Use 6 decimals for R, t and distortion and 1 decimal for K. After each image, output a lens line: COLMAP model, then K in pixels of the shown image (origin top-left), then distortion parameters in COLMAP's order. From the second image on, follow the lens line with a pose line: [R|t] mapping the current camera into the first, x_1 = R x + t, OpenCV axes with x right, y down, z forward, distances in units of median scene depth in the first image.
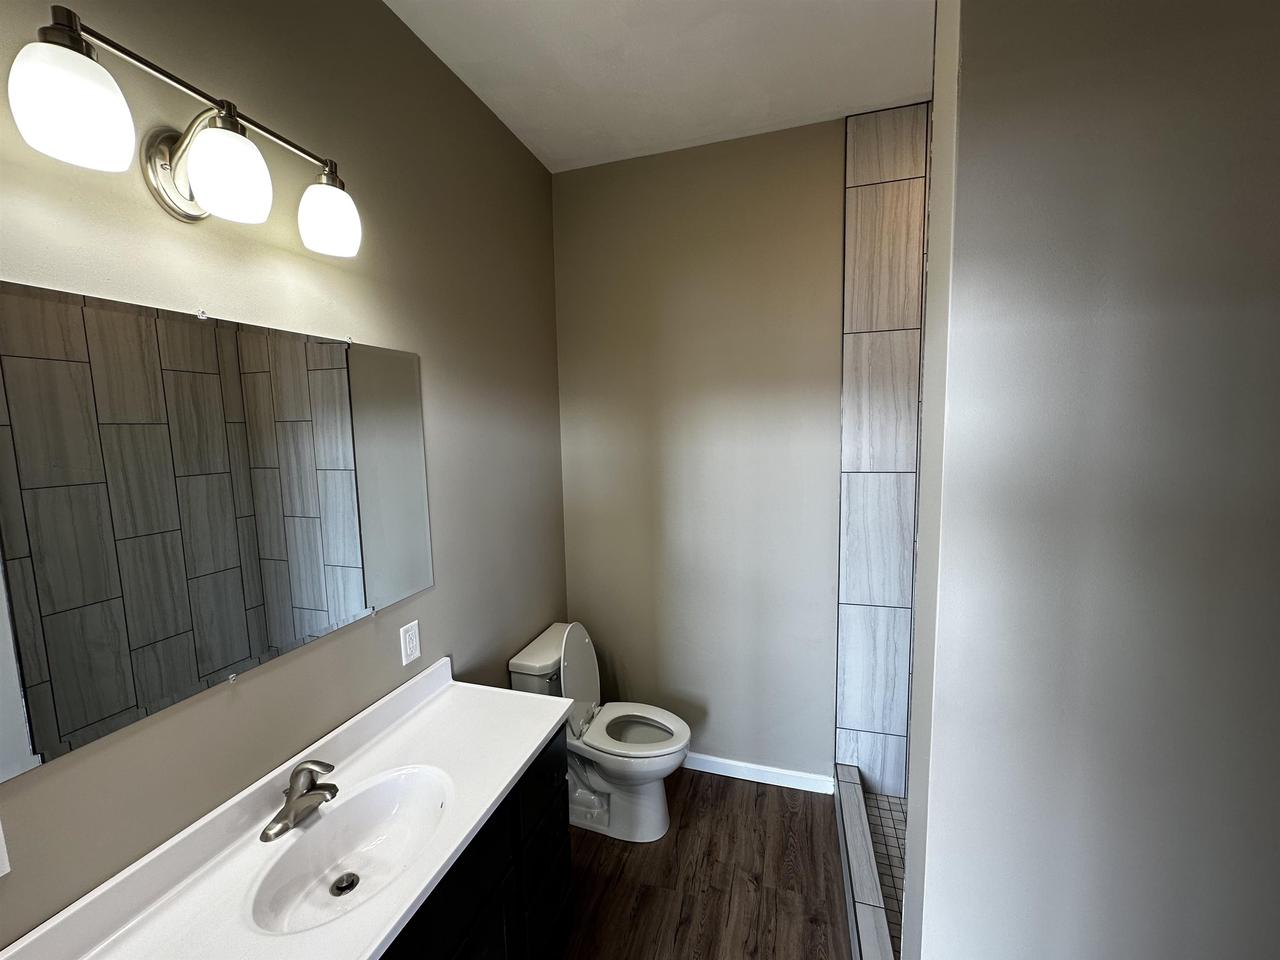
lens RADIAL K [[507.7, 0, 640.6], [0, 507.7, 477.4], [0, 0, 1]] dist [0.000528, 0.000345]
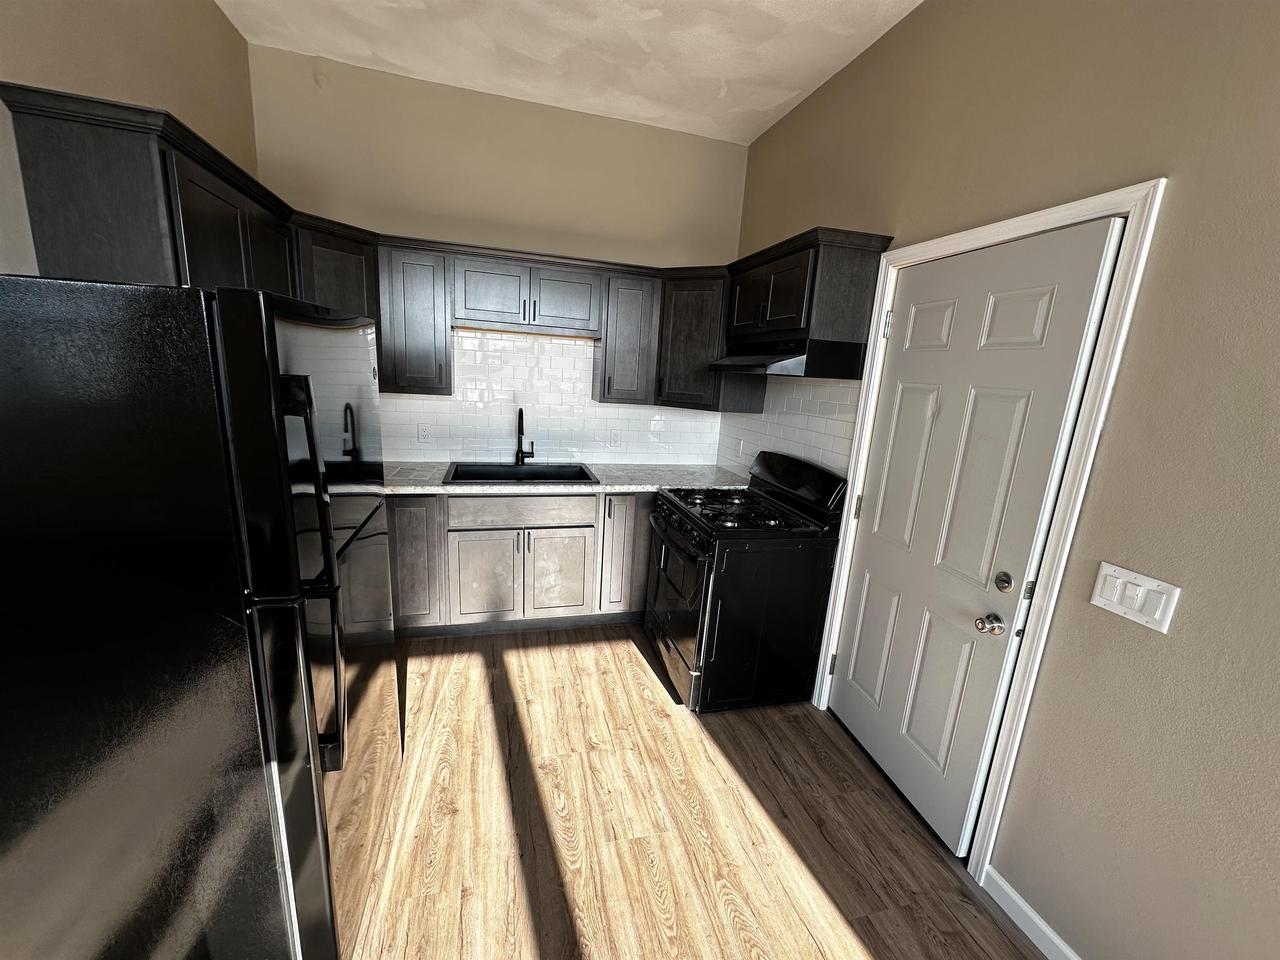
lens RADIAL K [[507.7, 0, 637.2], [0, 507.7, 478.1], [0, 0, 1]] dist [0.000528, 0.000345]
pose [[-0.851828, 0.084190, -0.517011, 0.671366], [-0.096871, 0.944657, 0.313433, -0.102423], [0.514786, 0.317074, -0.796530, 1.762966]]
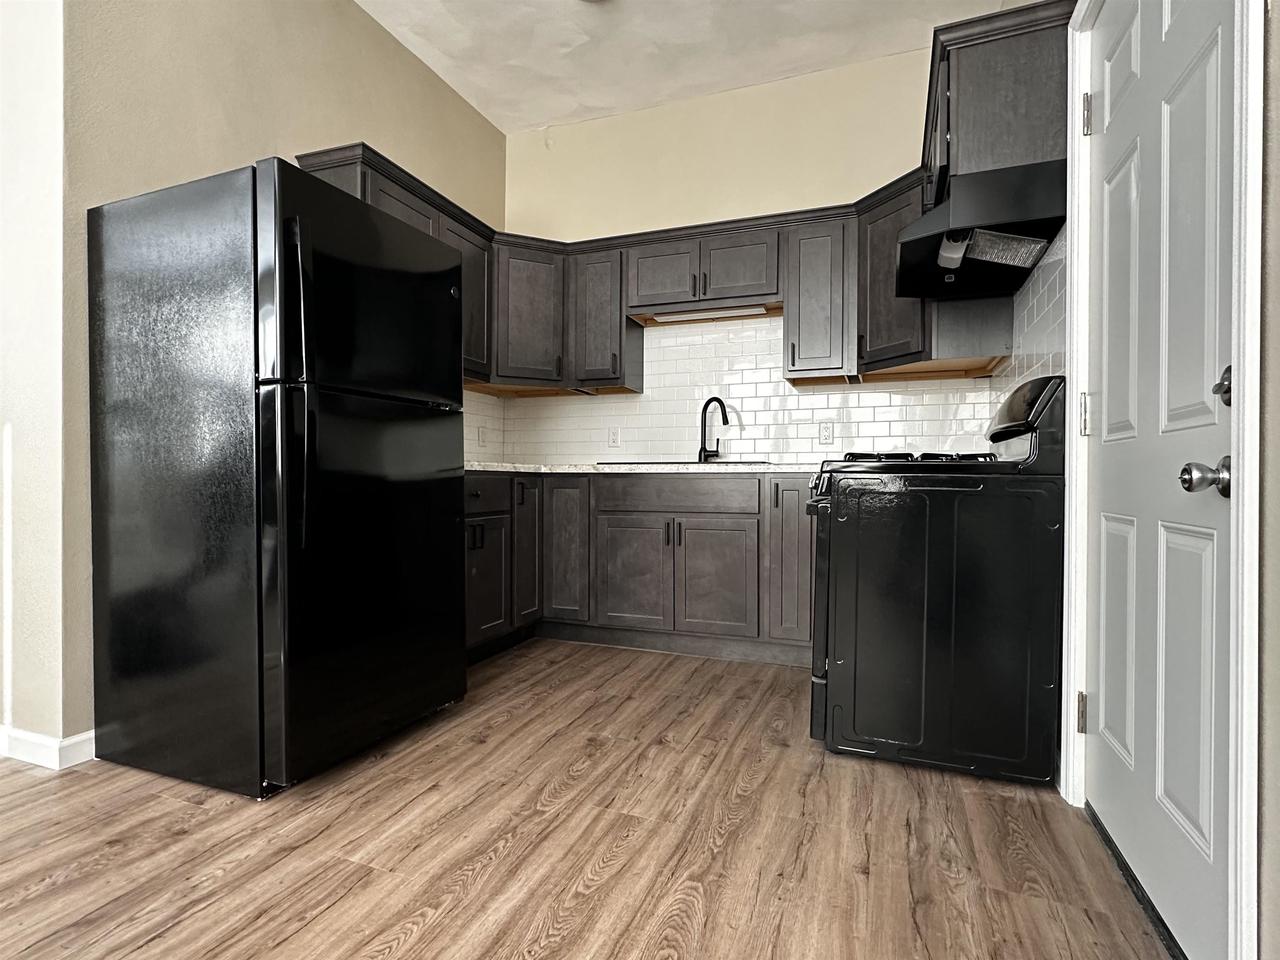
lens RADIAL K [[636.6, 0, 637.9], [0, 636.6, 482.7], [0, 0, 1]] dist [0.002132, -0.001199]
pose [[-0.996490, 0.018638, 0.081606, 0.175023], [0.027779, 0.993280, 0.112352, 0.254242], [-0.078964, 0.114225, -0.990312, 2.026186]]
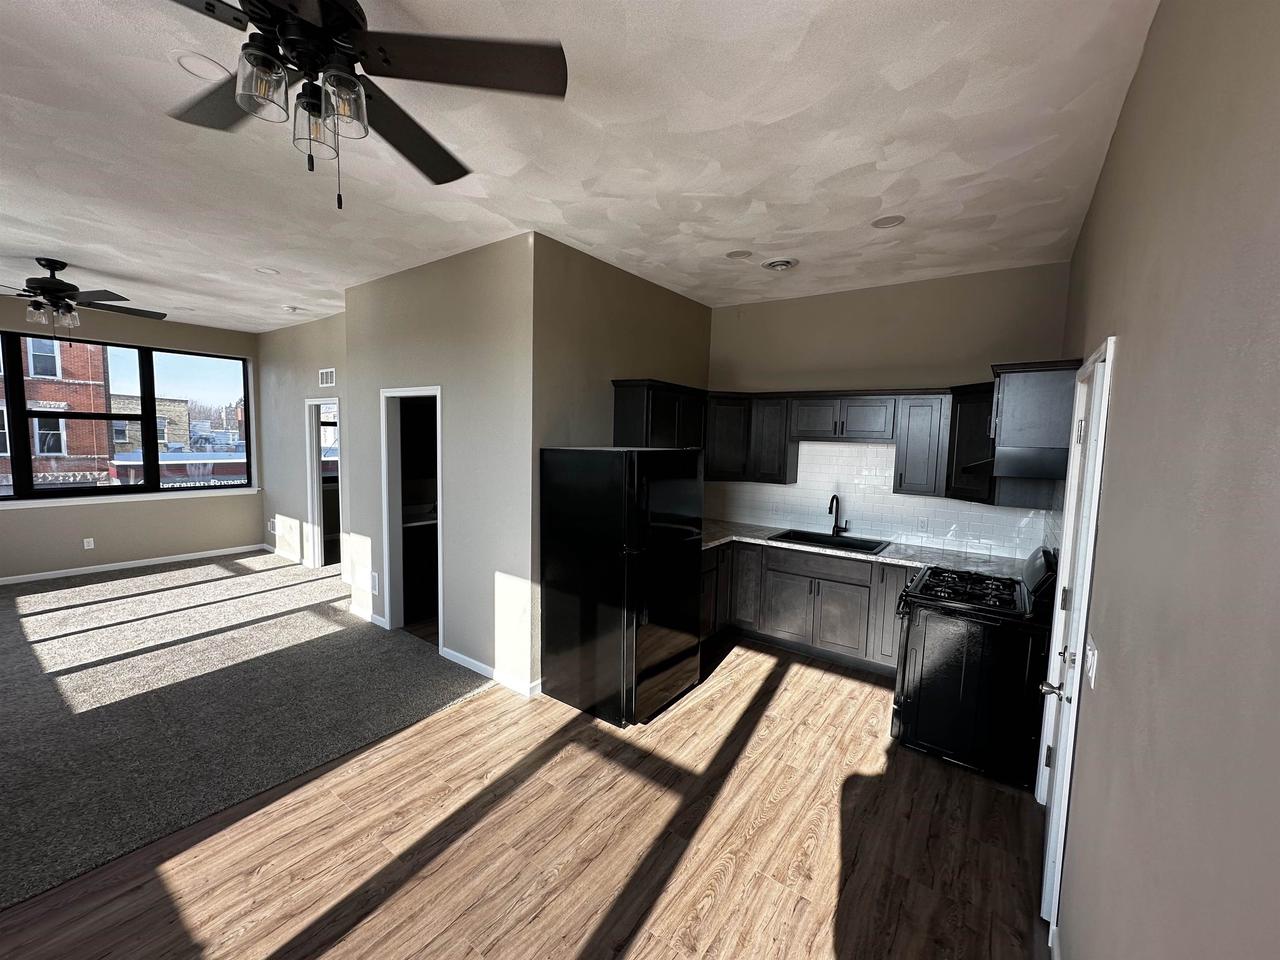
lens RADIAL K [[507.7, 0, 644.2], [0, 507.7, 479.9], [0, 0, 1]] dist [0.000528, 0.000345]
pose [[-0.944689, -0.029035, 0.326680, 0.210443], [0.031965, 0.983180, 0.179821, -0.261784], [-0.326407, 0.180317, -0.927871, 2.541557]]
